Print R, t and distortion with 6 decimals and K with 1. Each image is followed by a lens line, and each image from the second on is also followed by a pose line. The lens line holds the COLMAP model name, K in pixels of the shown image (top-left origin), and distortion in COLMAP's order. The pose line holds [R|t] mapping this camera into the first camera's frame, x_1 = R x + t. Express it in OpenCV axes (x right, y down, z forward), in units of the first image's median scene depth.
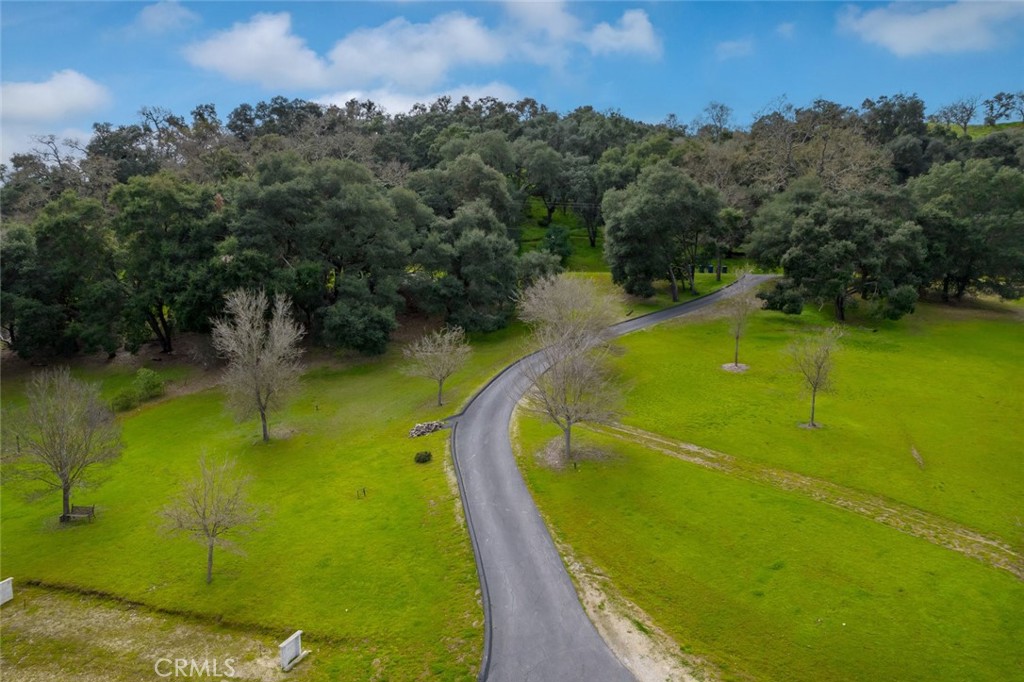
lens RADIAL K [[655.3, 0, 510.1], [0, 655.3, 346.5], [0, 0, 1]] dist [-0.078445, 0.066817]
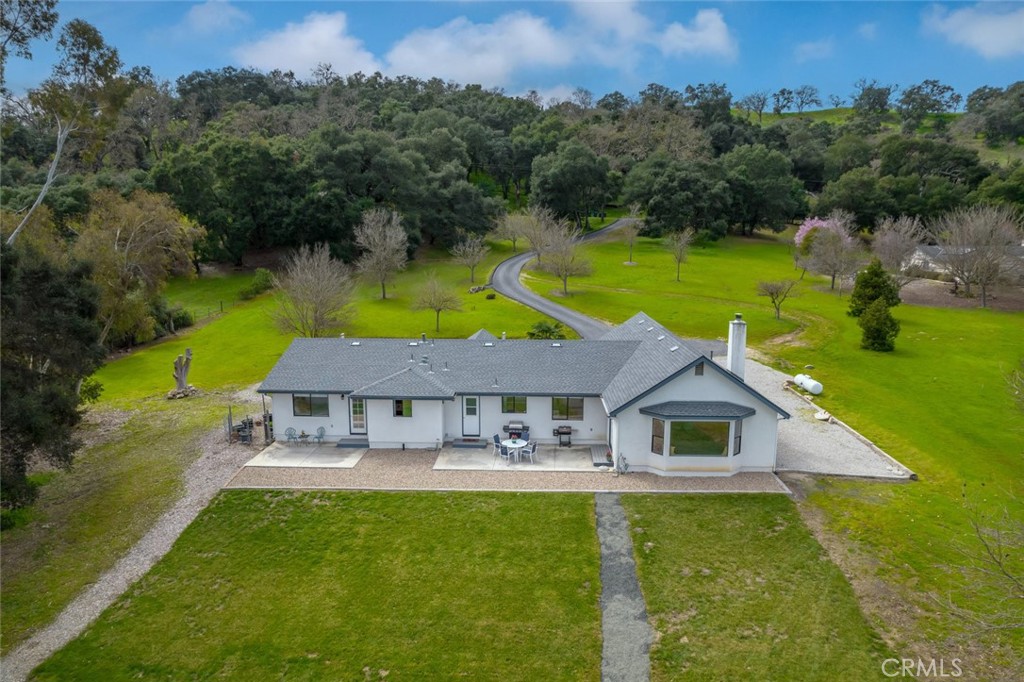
lens RADIAL K [[655.3, 0, 510.1], [0, 655.3, 346.5], [0, 0, 1]] dist [-0.078445, 0.066817]
pose [[0.971179, -0.037668, 0.235356, -0.286643], [0.025955, 0.998275, 0.052670, 0.116931], [-0.236934, -0.045043, 0.970481, -0.461199]]
